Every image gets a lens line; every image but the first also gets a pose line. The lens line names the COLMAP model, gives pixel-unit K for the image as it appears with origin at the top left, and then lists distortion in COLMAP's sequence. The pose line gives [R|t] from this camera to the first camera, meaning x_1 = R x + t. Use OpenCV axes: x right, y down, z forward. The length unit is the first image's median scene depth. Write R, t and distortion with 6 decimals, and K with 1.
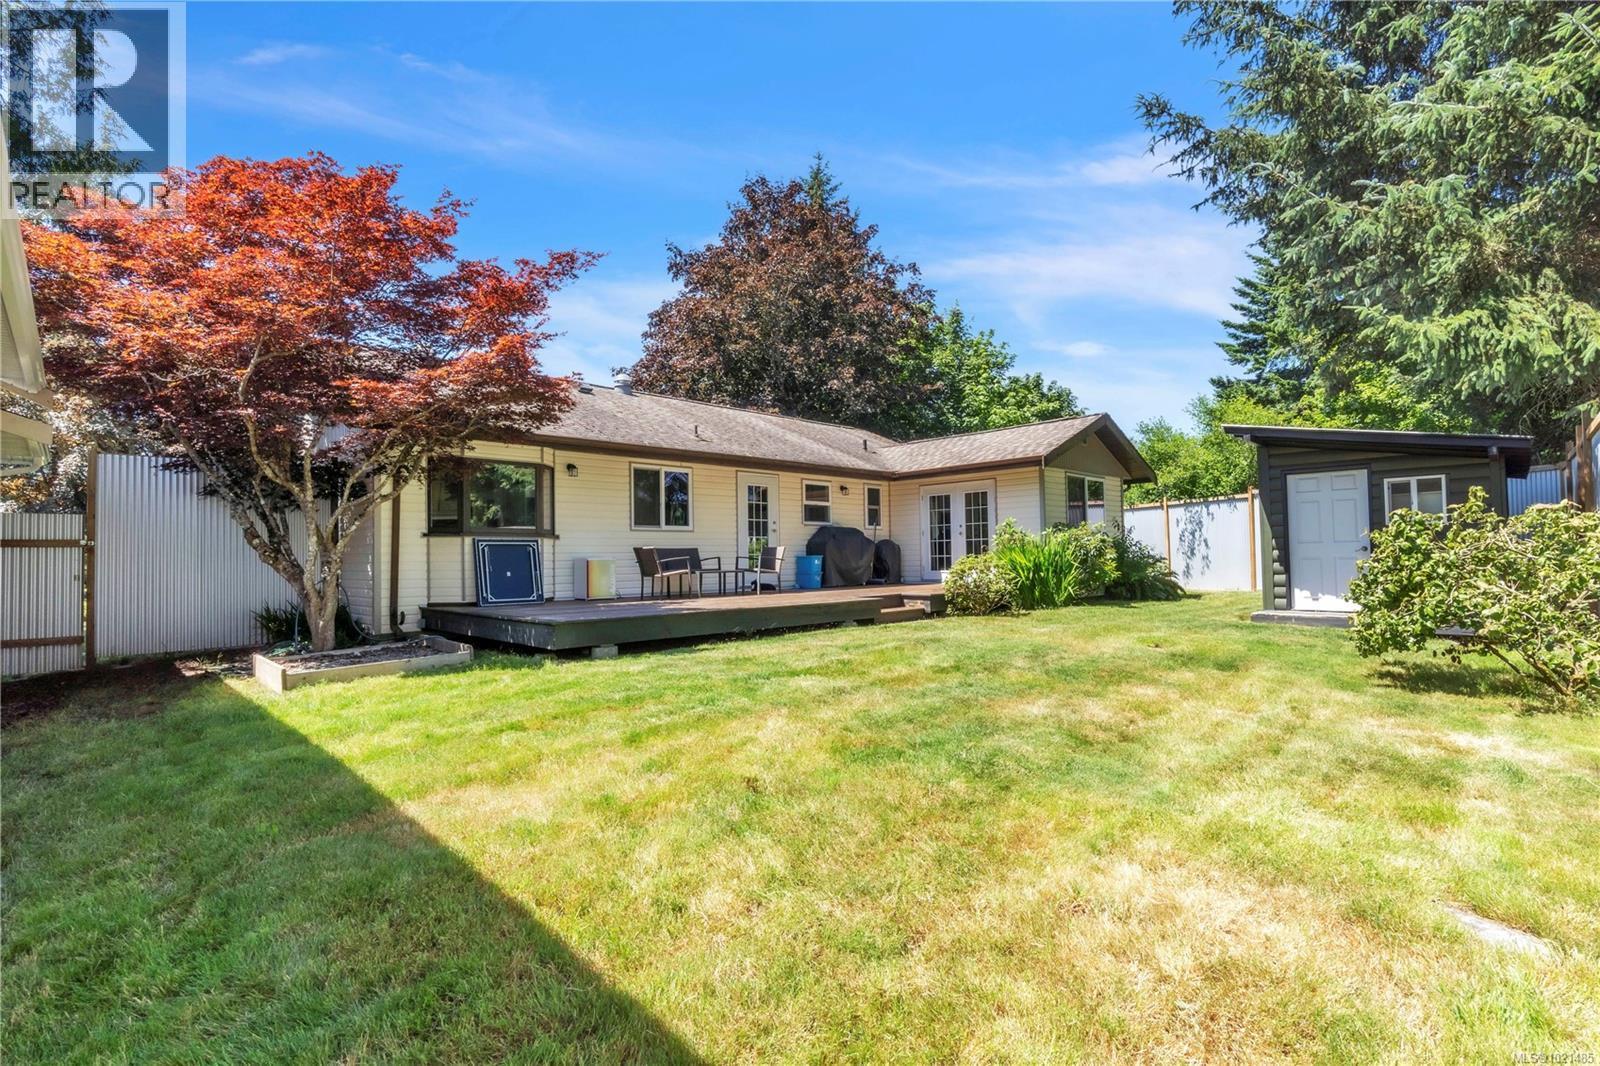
lens RADIAL K [[751.2, 0, 798.3], [0, 751.2, 537.1], [0, 0, 1]] dist [-0.014047, -0.000044]
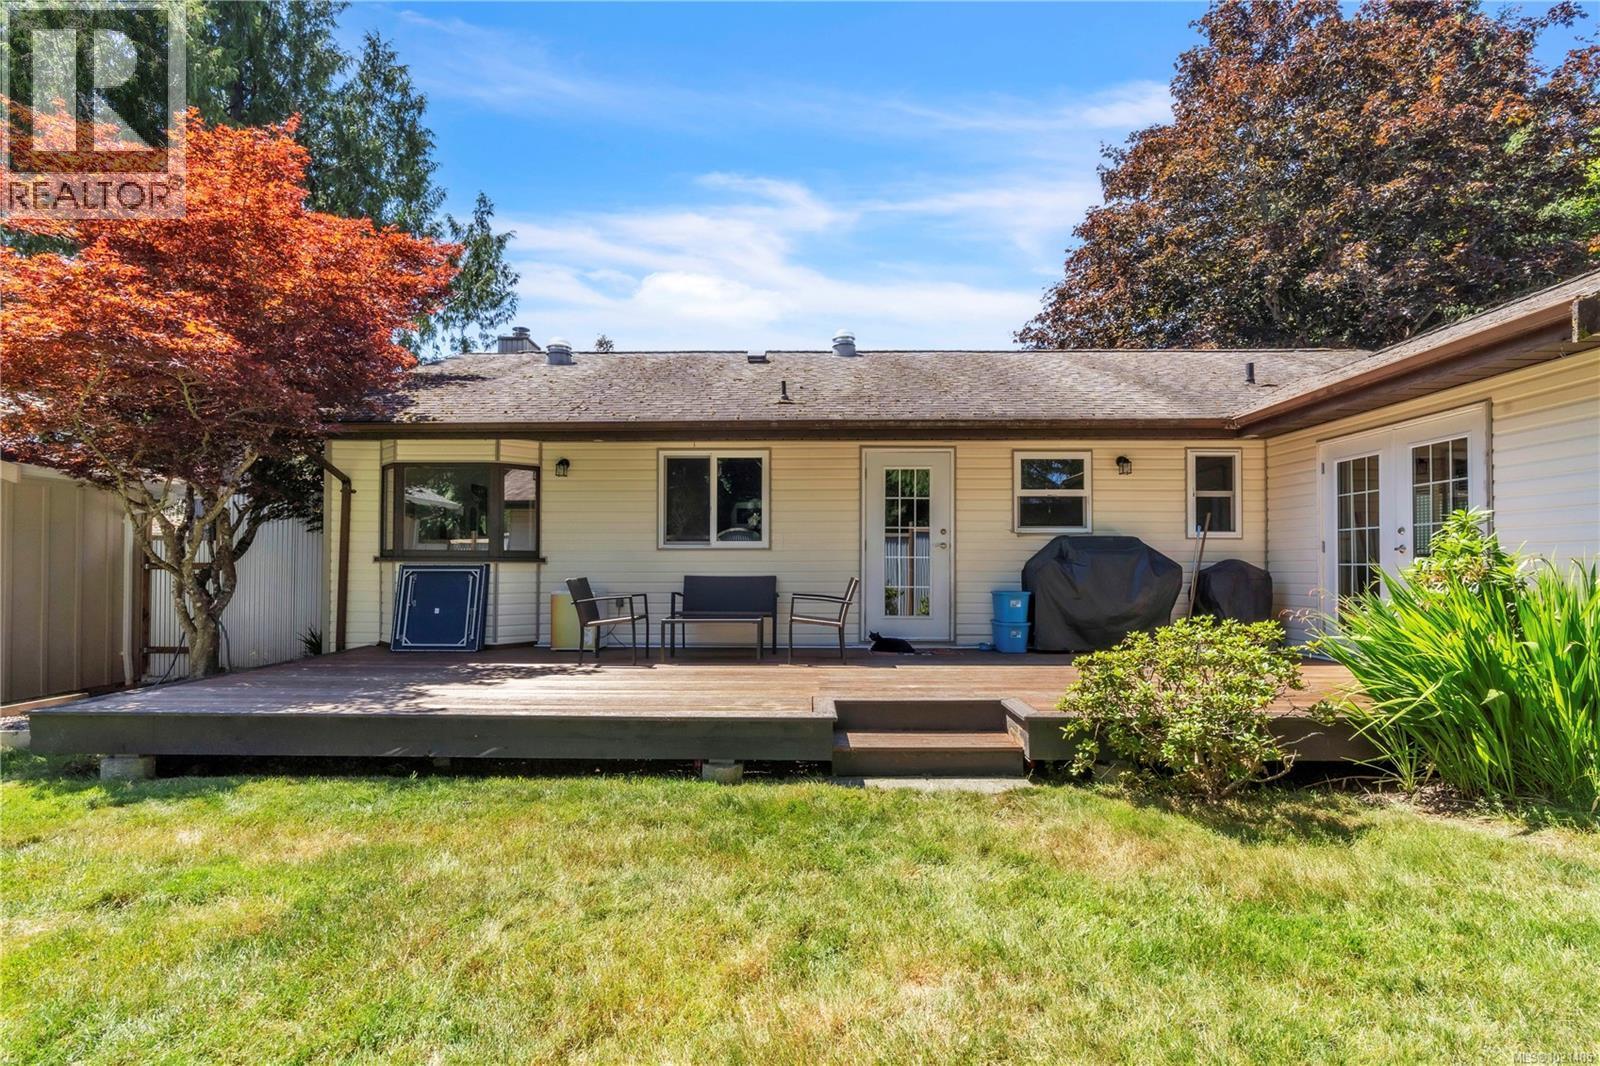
lens RADIAL K [[751.2, 0, 809.2], [0, 751.2, 546.1], [0, 0, 1]] dist [-0.014047, -0.000044]
pose [[0.698476, 0.001201, -0.715632, 0.291445], [0.010060, 0.999883, 0.011496, -0.014924], [0.715563, -0.015229, 0.698383, 0.505920]]
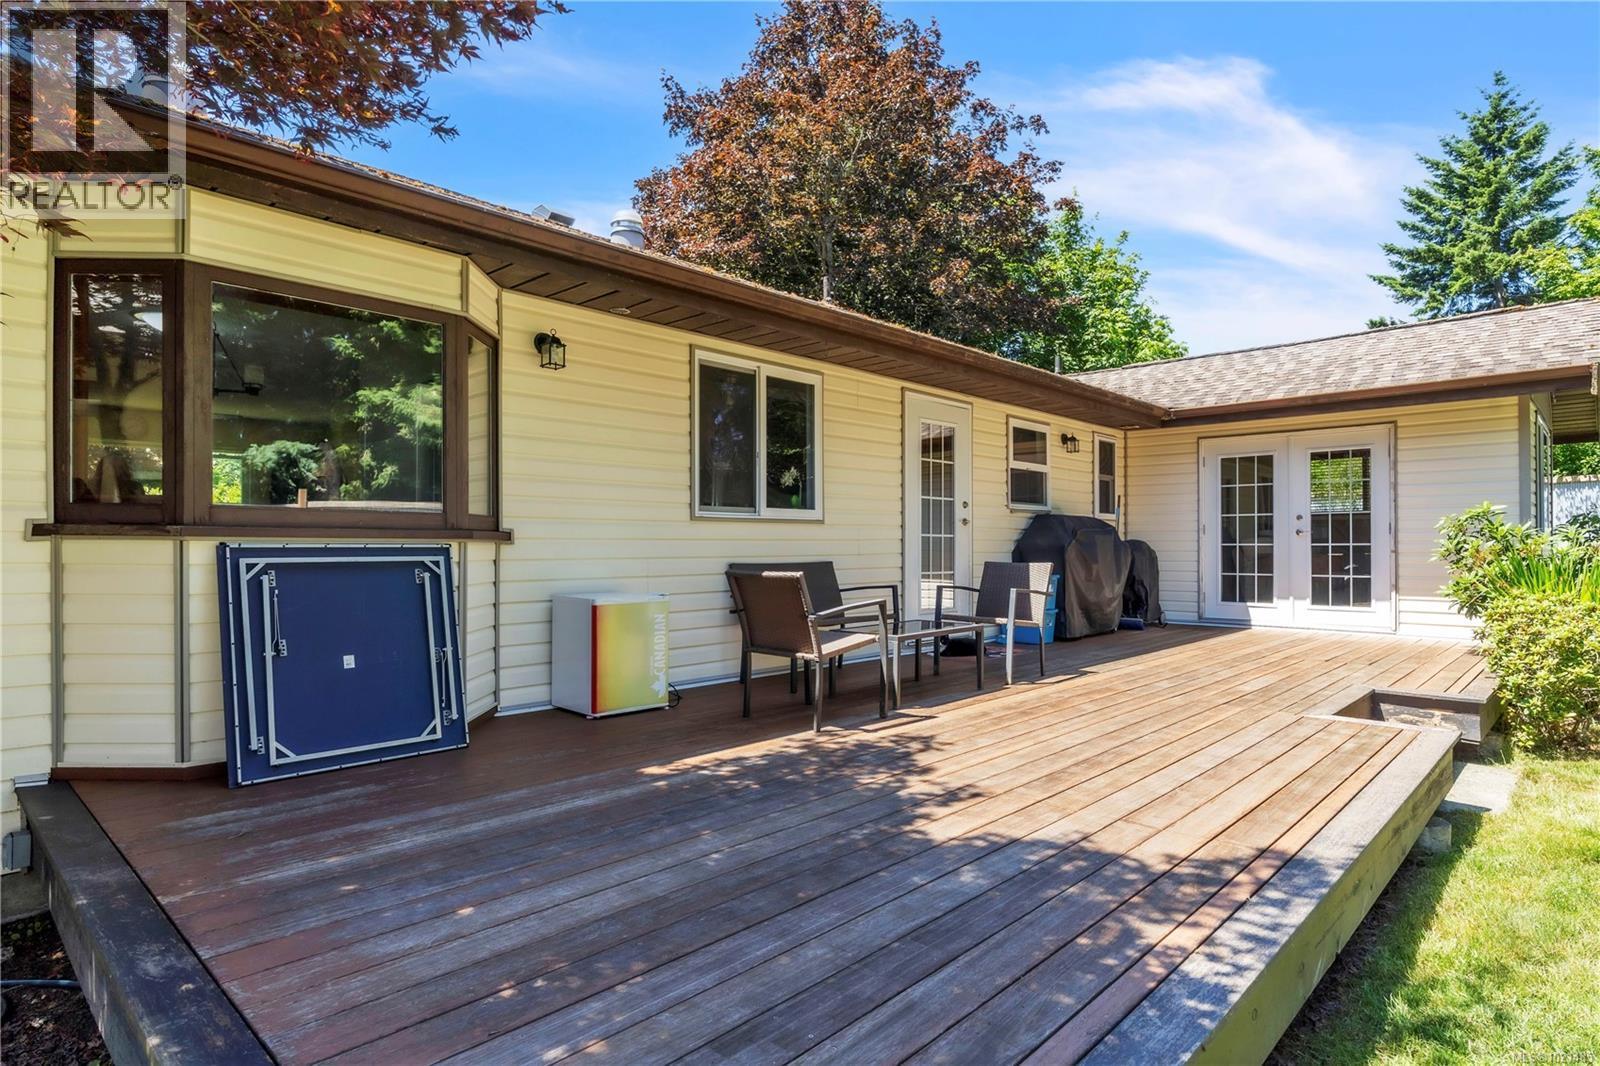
lens RADIAL K [[860.3, 0, 797.1], [0, 860.3, 540.8], [0, 0, 1]] dist [-0.006751, 0.000320]
pose [[0.999296, 0.015944, 0.033957, -0.148670], [-0.016806, 0.999540, 0.025230, -0.007878], [-0.033539, -0.025783, 0.999105, 0.442674]]
